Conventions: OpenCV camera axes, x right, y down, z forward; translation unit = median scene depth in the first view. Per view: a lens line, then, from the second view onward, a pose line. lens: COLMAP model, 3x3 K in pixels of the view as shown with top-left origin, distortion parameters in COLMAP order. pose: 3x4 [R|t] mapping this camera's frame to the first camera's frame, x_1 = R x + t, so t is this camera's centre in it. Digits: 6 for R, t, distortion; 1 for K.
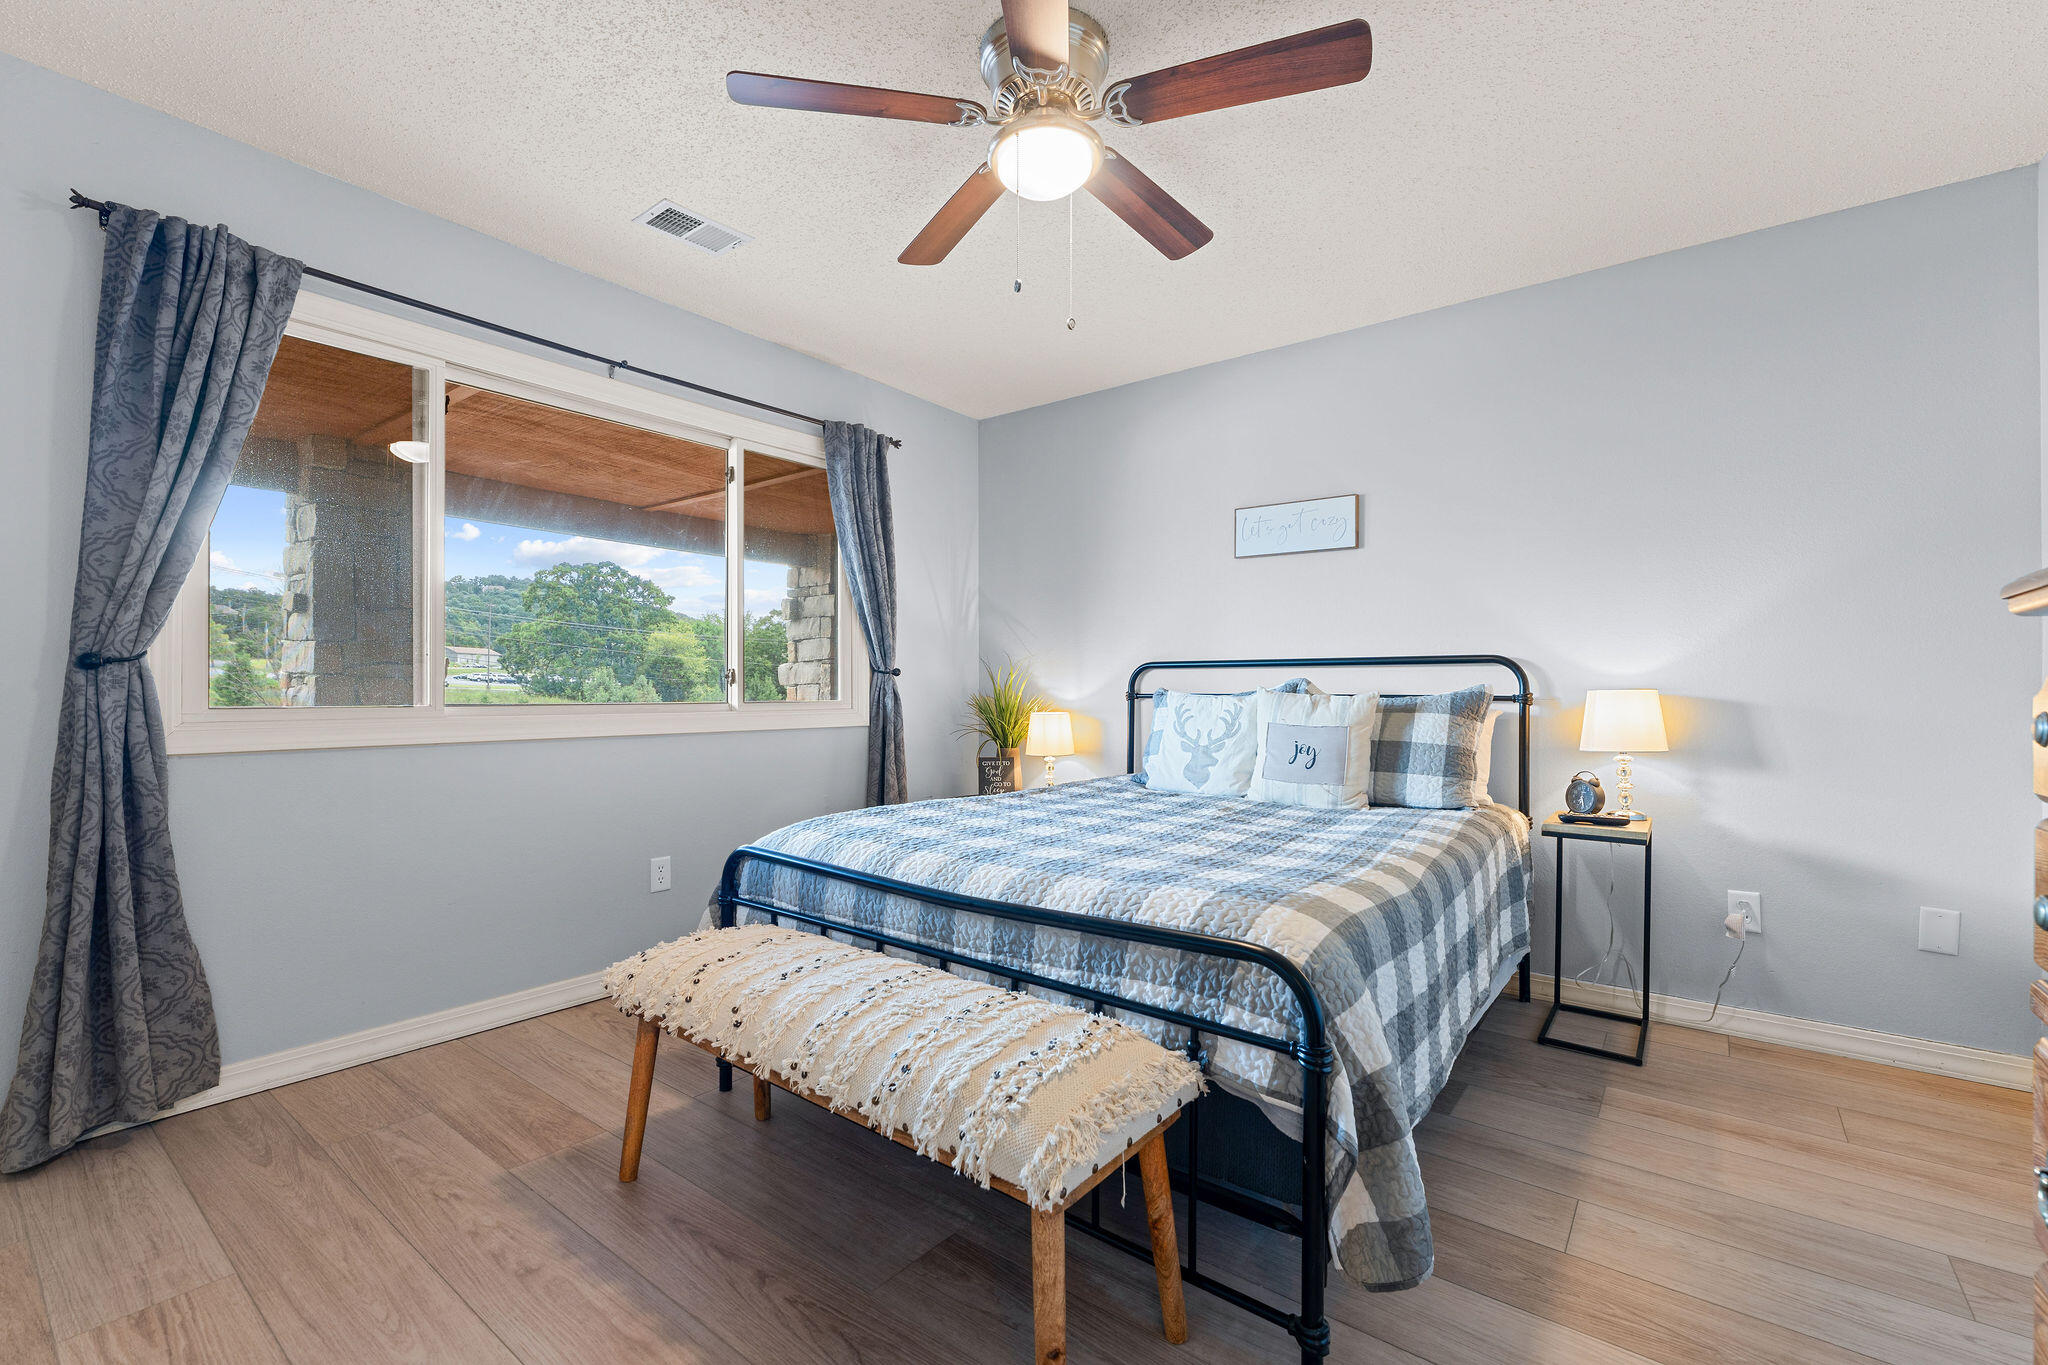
lens RADIAL K [[874.5, 0, 1024.0], [0, 874.5, 682.5], [0, 0, 1]] dist [0.000307, 0.000046]
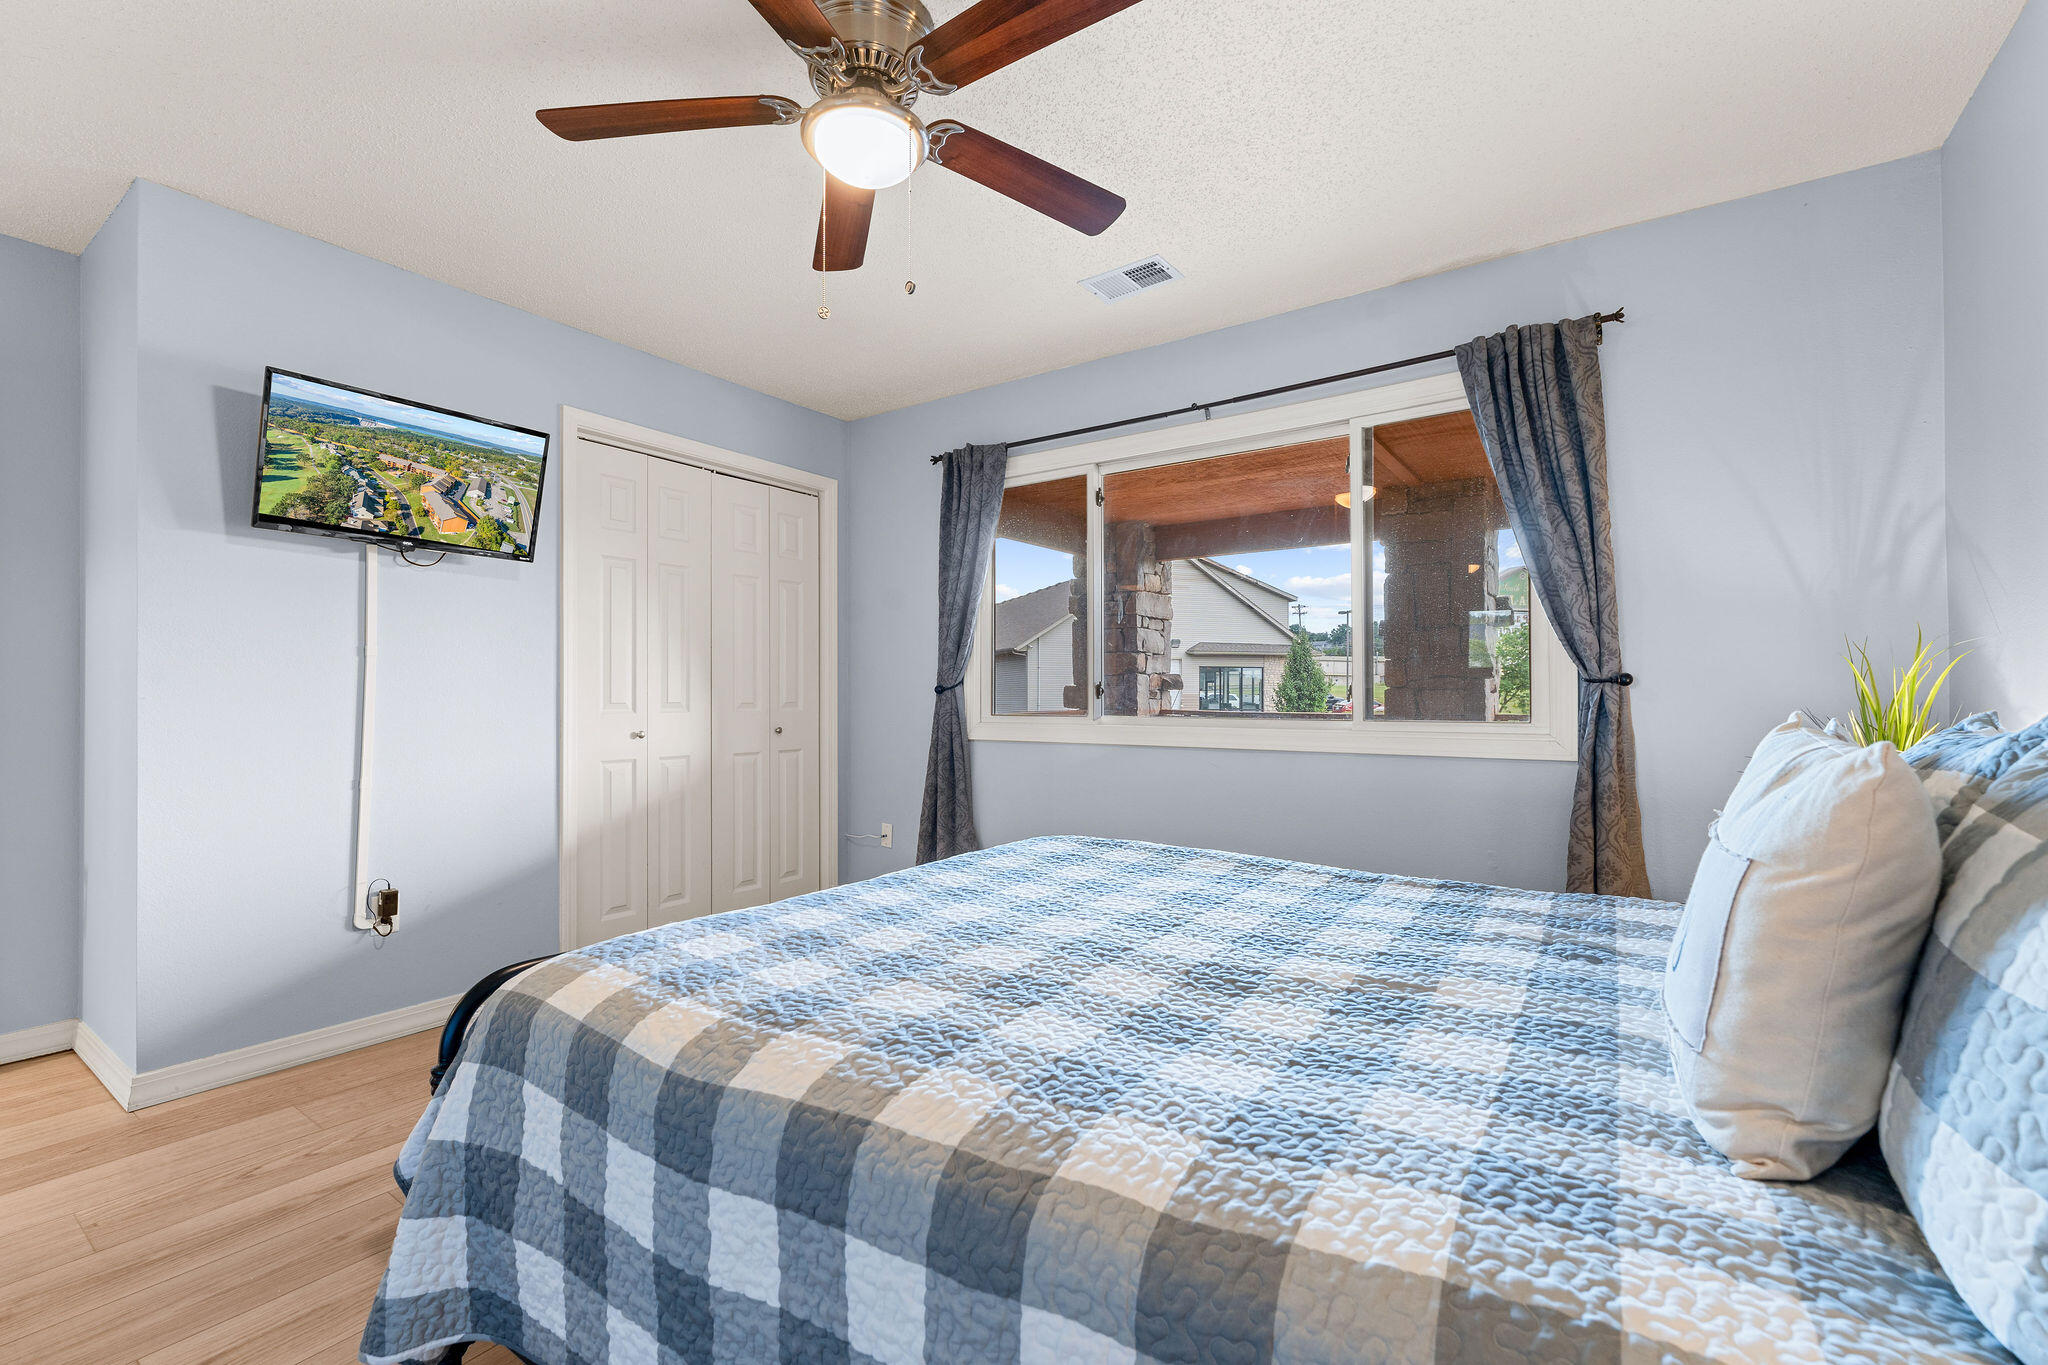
lens RADIAL K [[874.5, 0, 1024.0], [0, 874.5, 682.5], [0, 0, 1]] dist [0.000307, 0.000046]
pose [[0.057077, -0.021216, -0.998144, 0.604847], [0.006375, 0.999762, -0.020885, 0.001010], [0.998349, -0.005172, 0.057199, 0.717964]]
